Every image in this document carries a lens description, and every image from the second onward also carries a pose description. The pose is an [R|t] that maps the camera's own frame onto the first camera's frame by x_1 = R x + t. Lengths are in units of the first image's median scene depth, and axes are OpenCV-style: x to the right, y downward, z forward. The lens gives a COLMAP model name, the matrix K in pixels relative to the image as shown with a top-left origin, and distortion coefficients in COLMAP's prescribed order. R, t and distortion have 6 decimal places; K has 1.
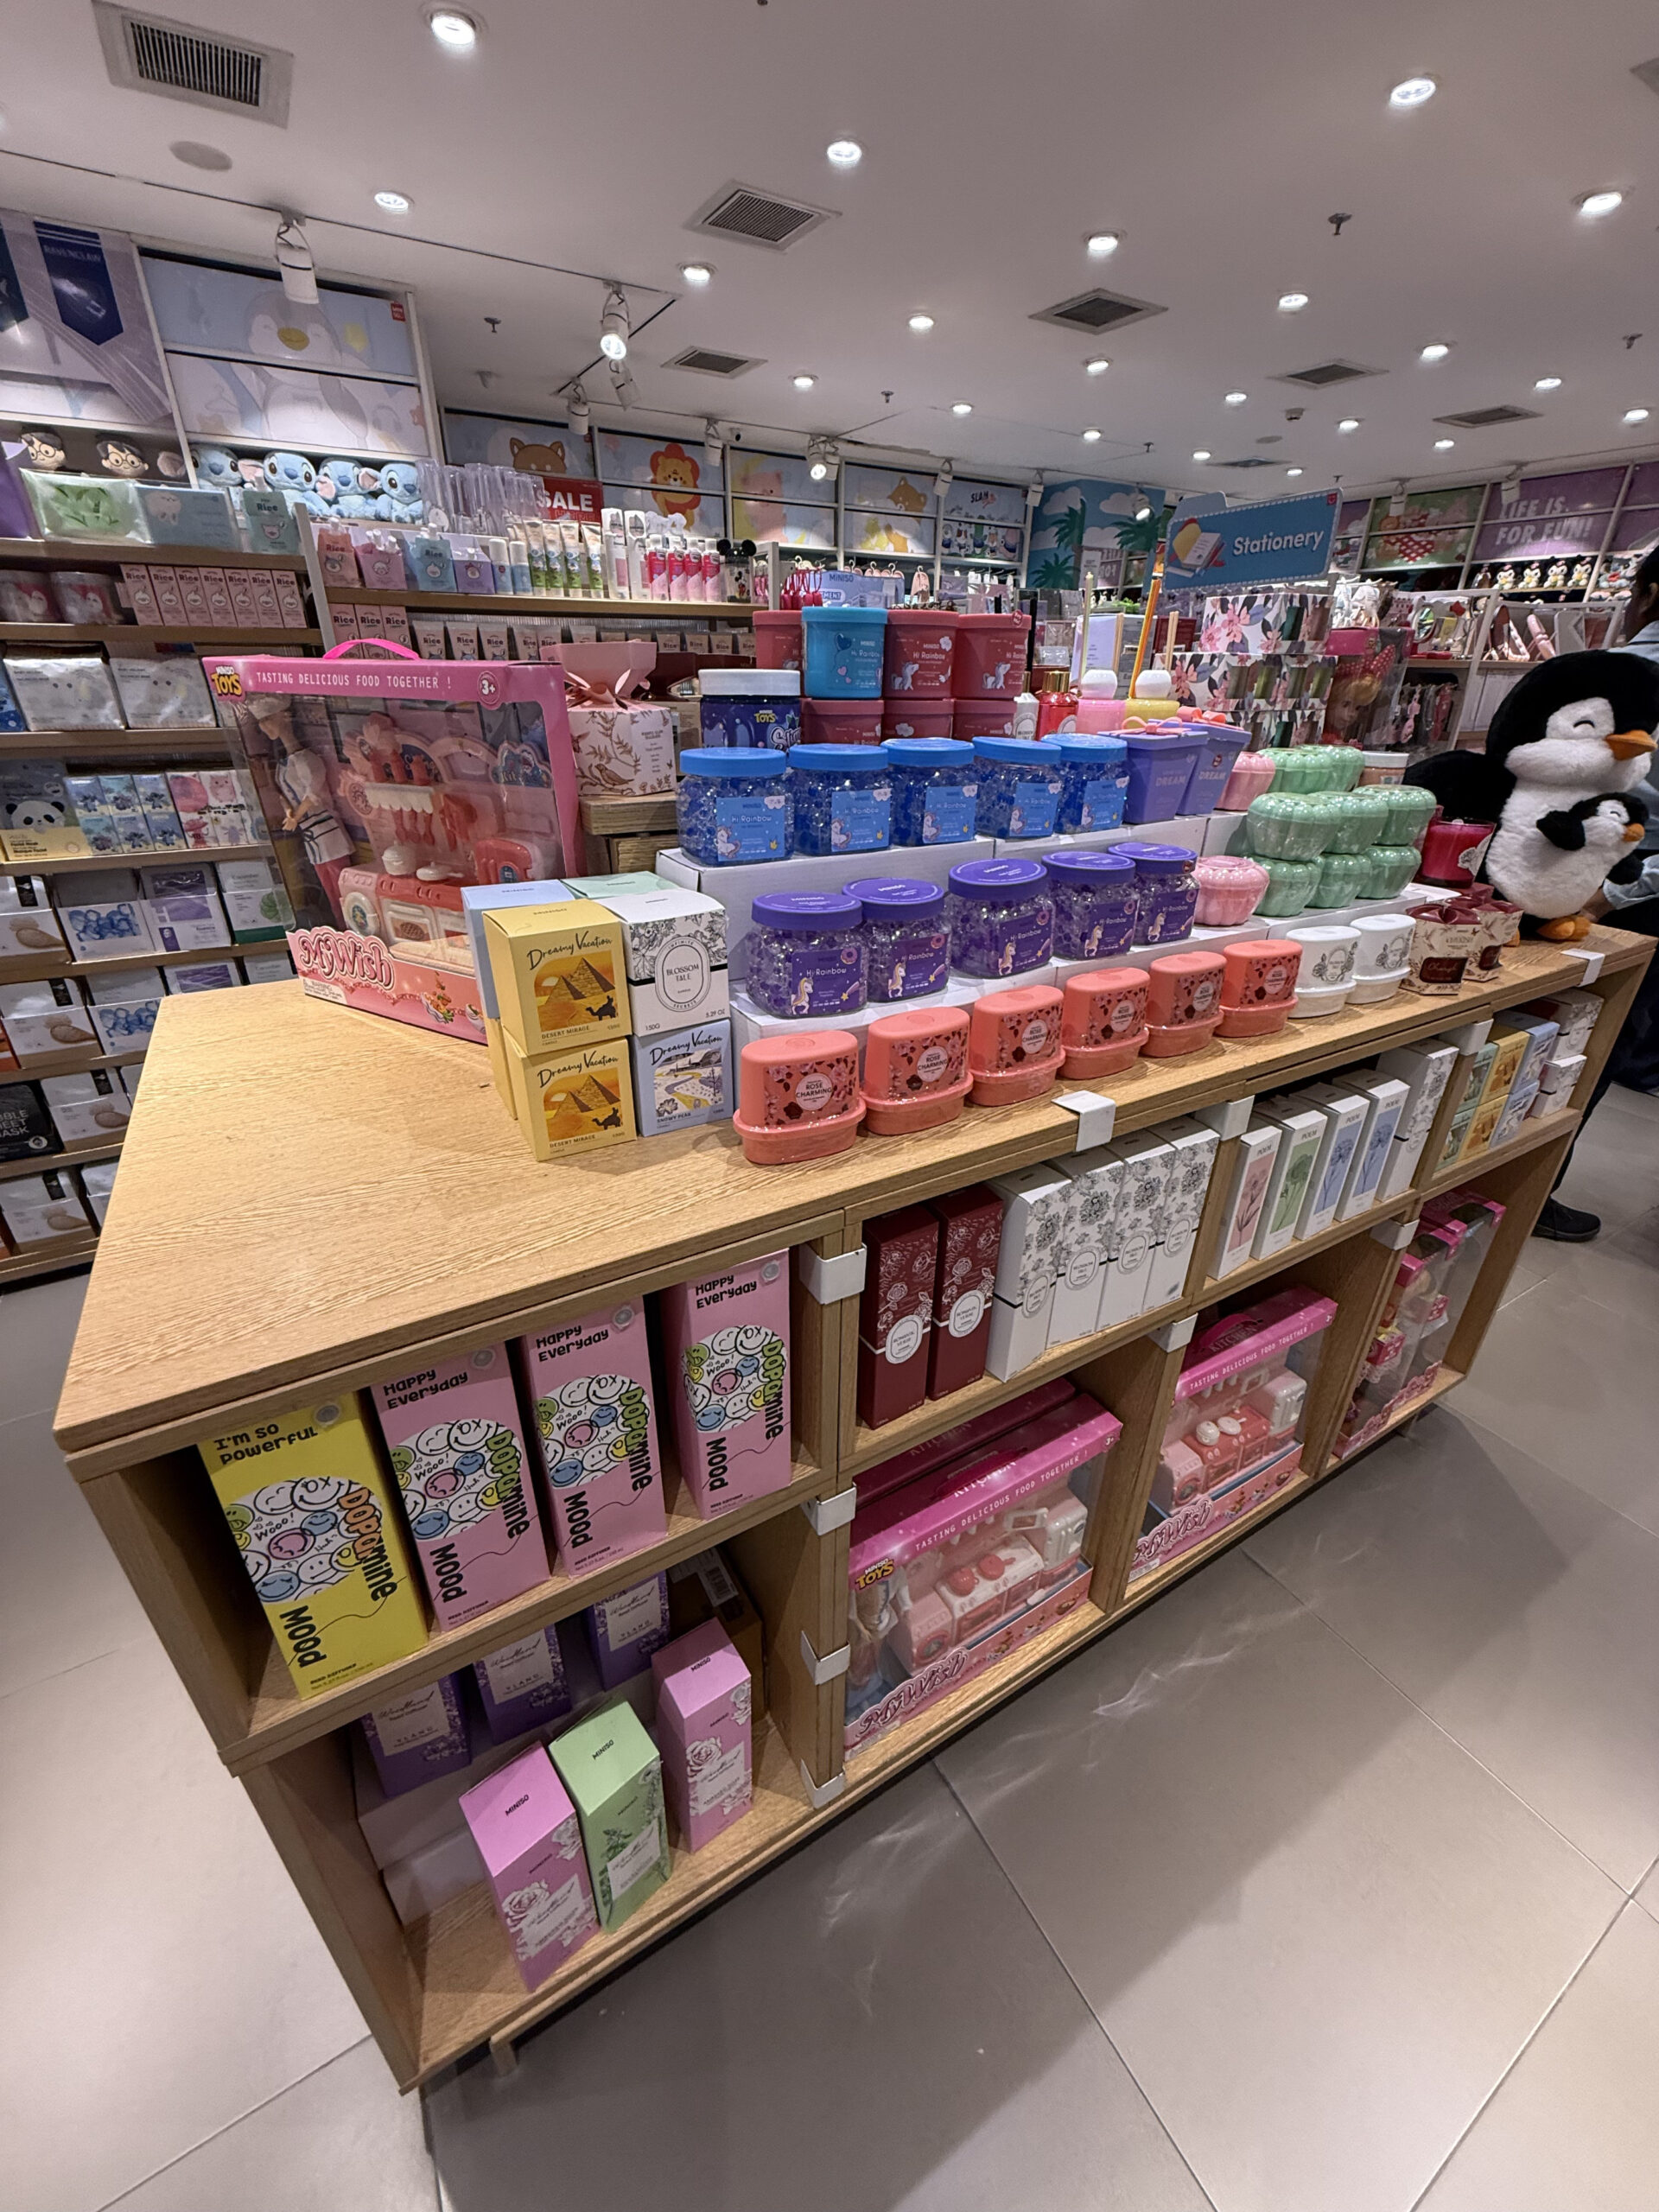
lens RADIAL K [[879.2, 0, 828.8], [0, 879.2, 1102.0], [0, 0, 1]] dist [0.001137, -0.000566]
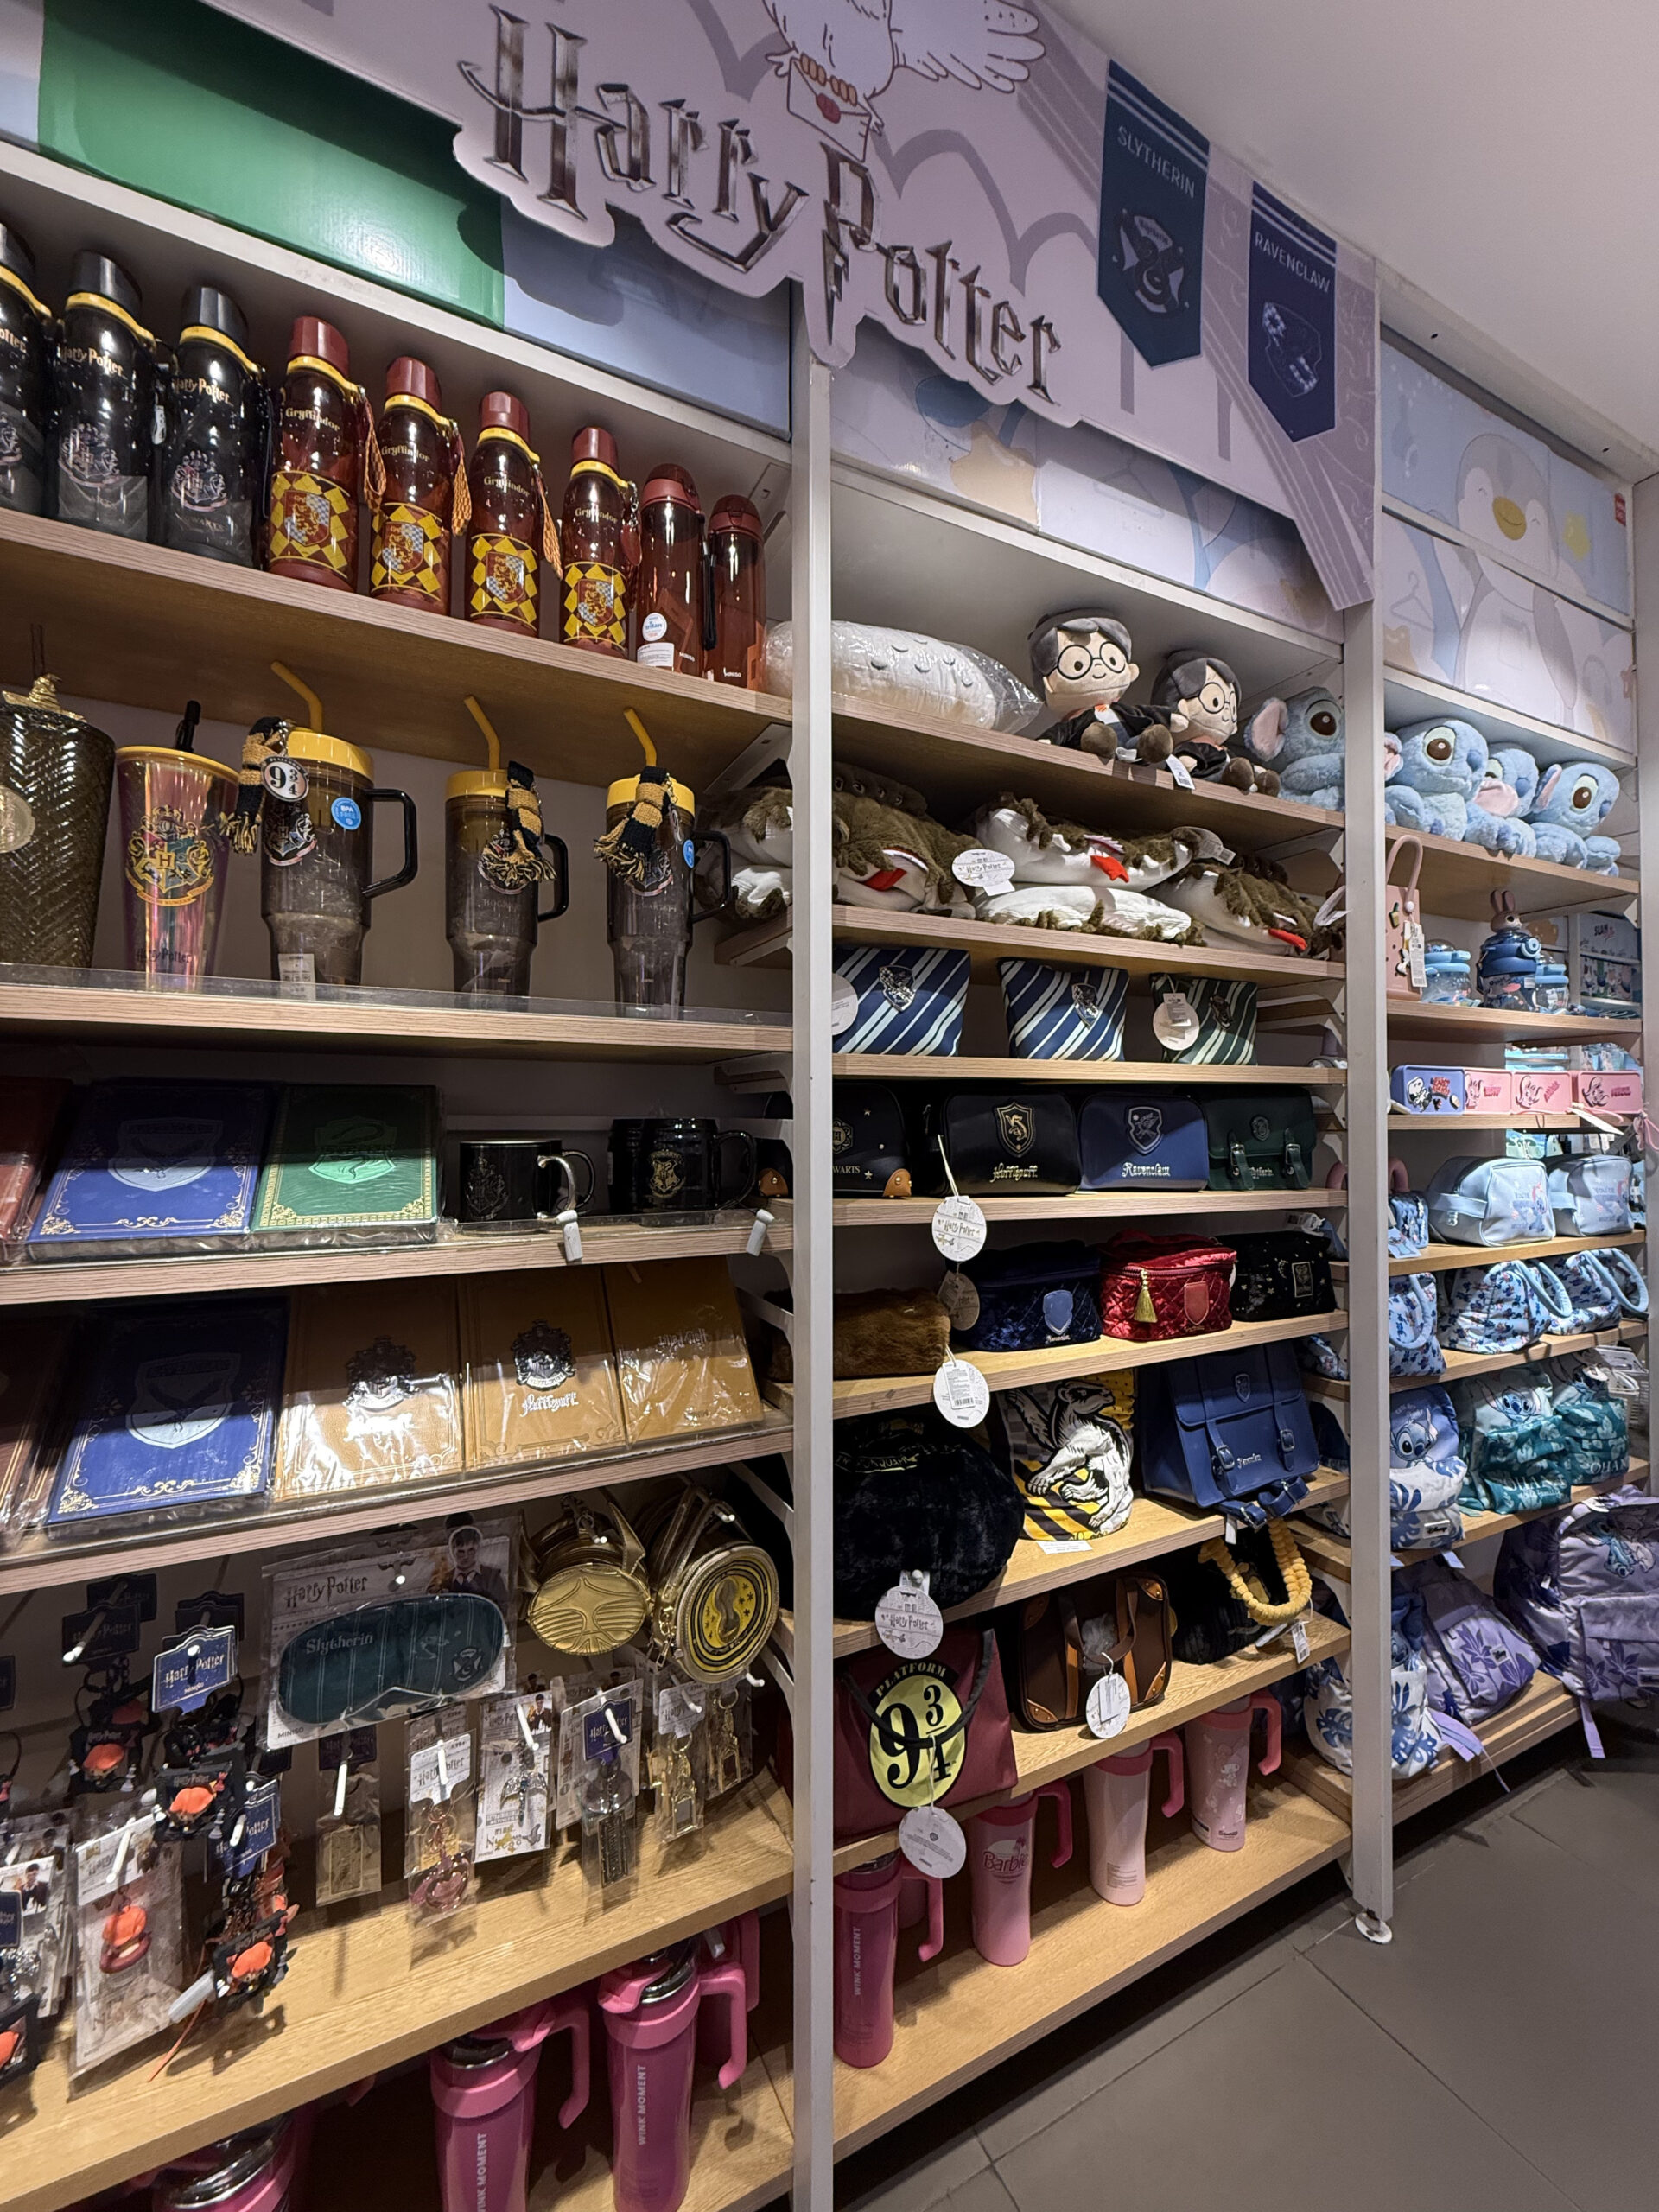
lens RADIAL K [[879.2, 0, 828.8], [0, 879.2, 1102.0], [0, 0, 1]] dist [0.001137, -0.000566]
pose [[0.998298, -0.010734, -0.057330, -0.491049], [-0.016808, 0.888281, -0.458993, -0.206047], [0.055852, 0.459175, 0.886588, 0.378326]]
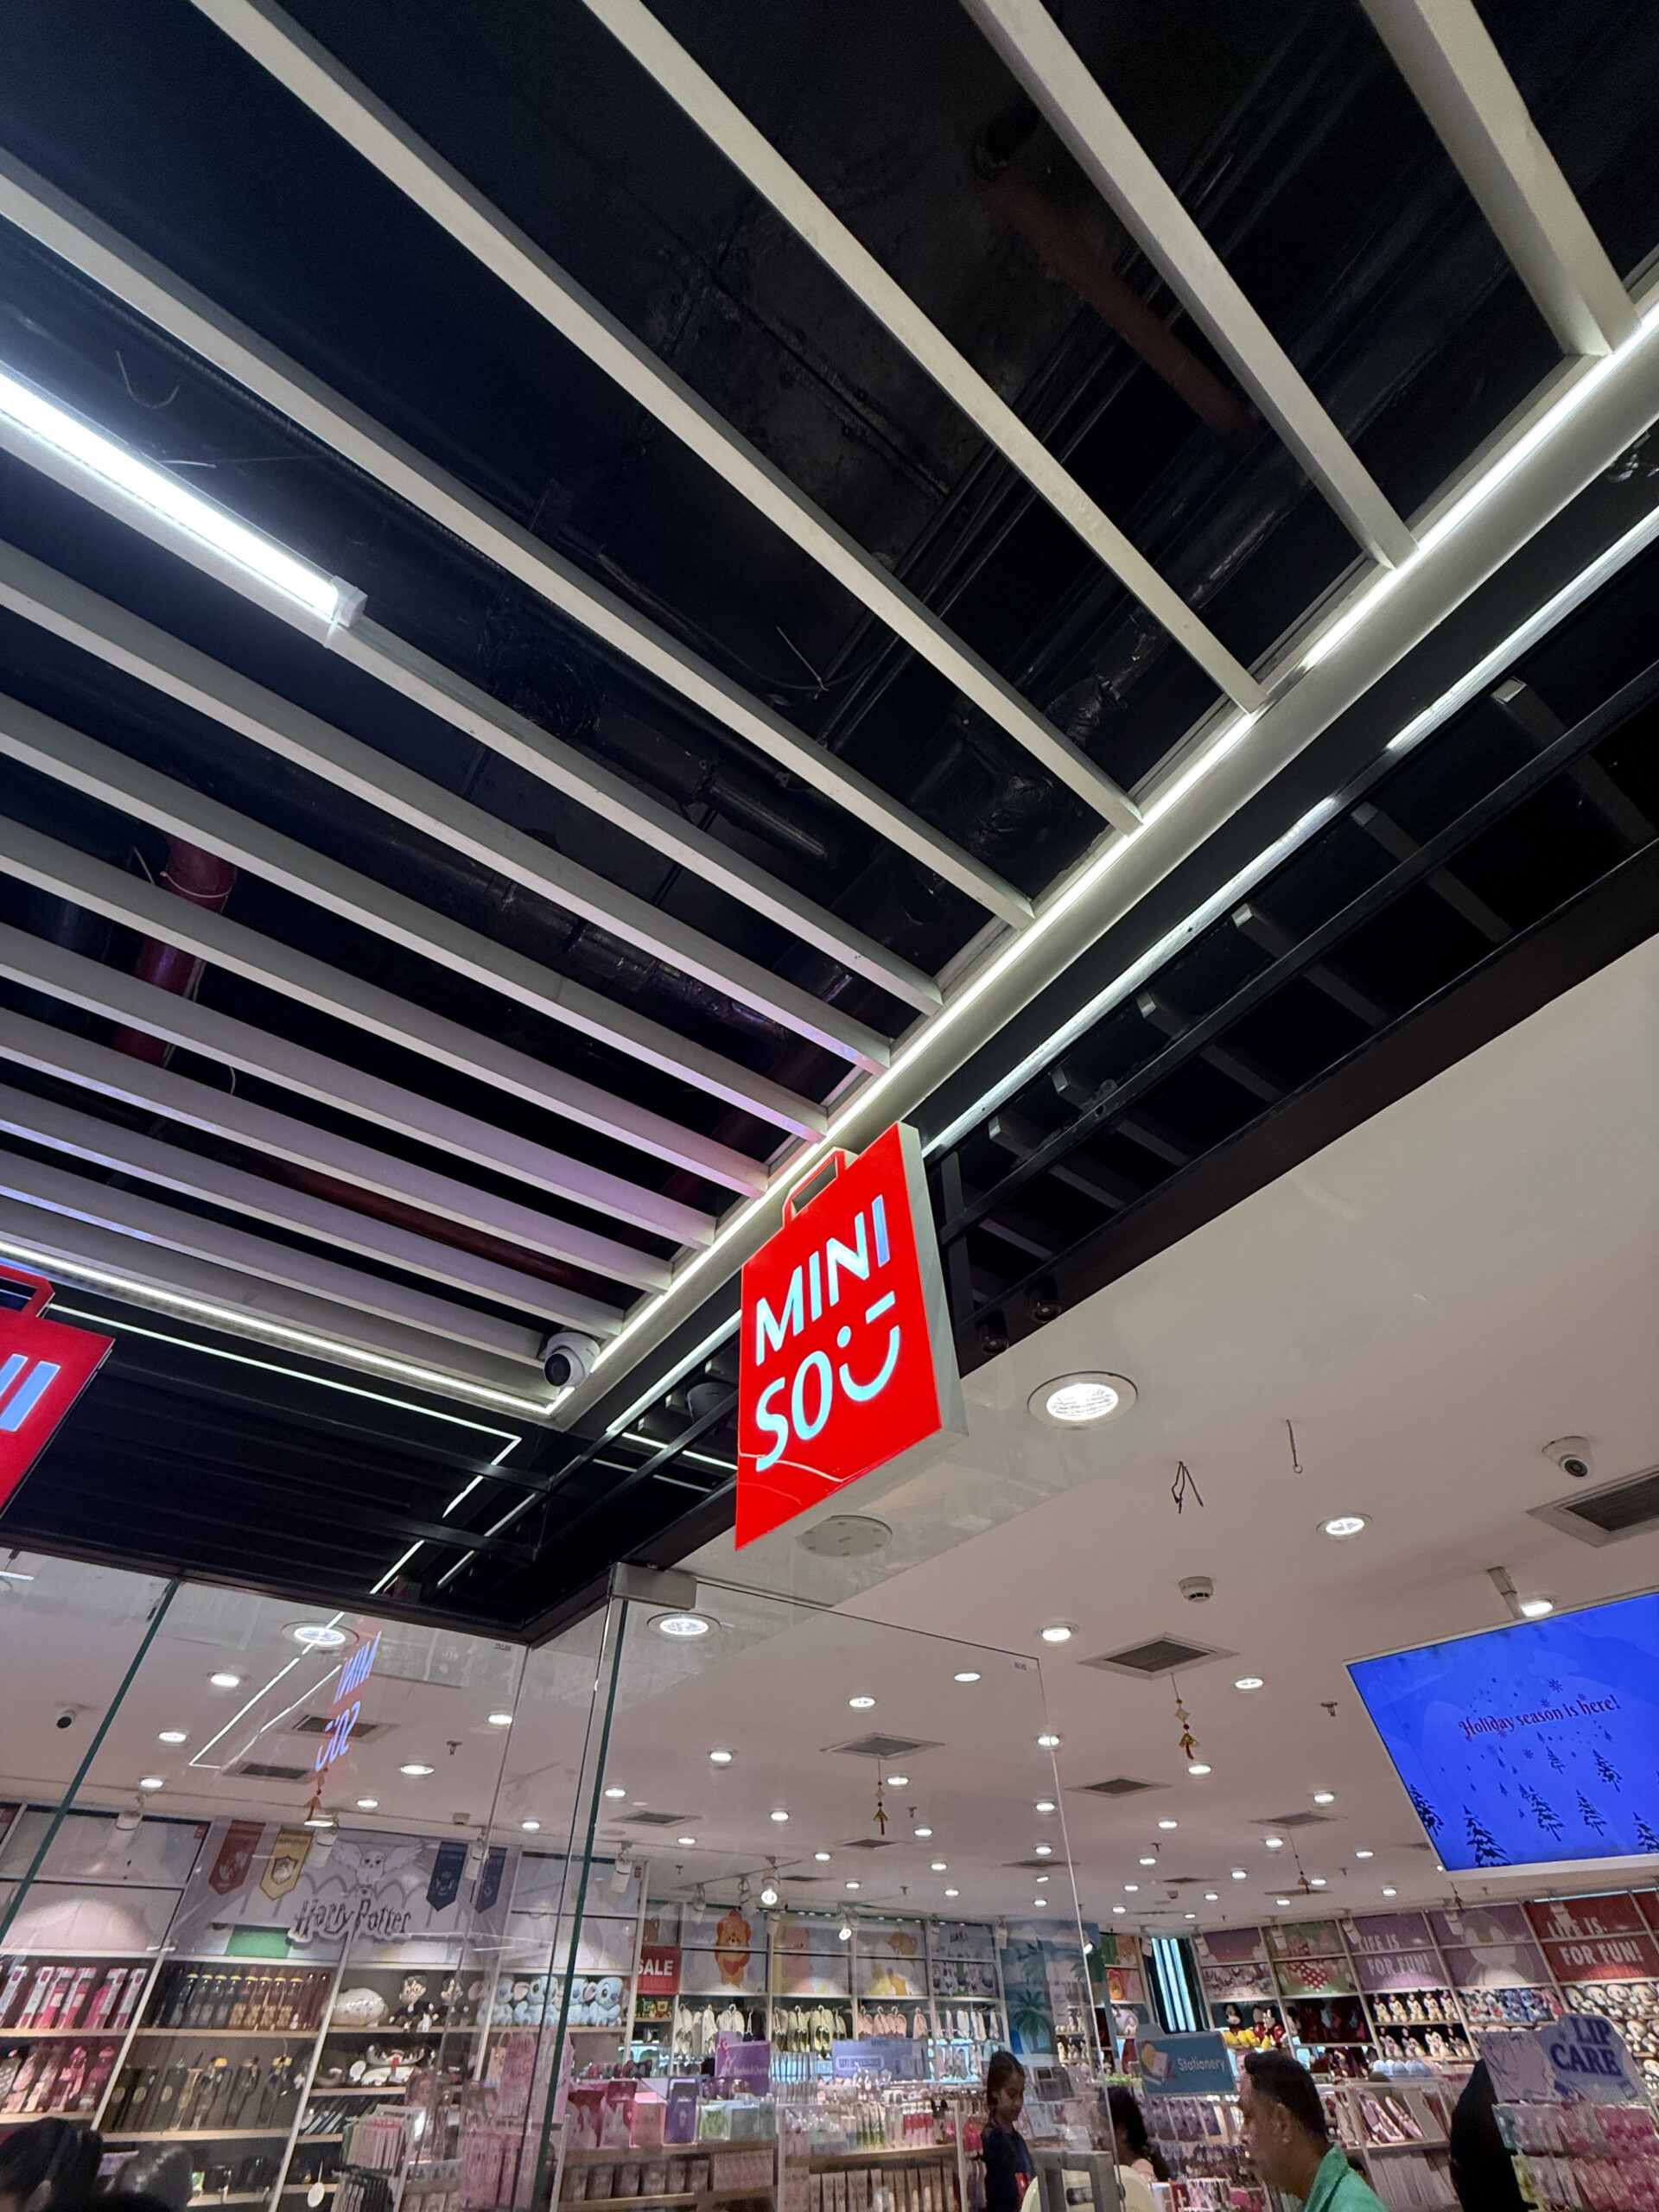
lens RADIAL K [[879.2, 0, 828.8], [0, 879.2, 1102.0], [0, 0, 1]] dist [0.001137, -0.000566]
pose [[0.995229, 0.055720, 0.080093, -0.186518], [0.061822, 0.274938, -0.959472, 0.184645], [-0.075483, 0.959846, 0.270182, -0.492849]]
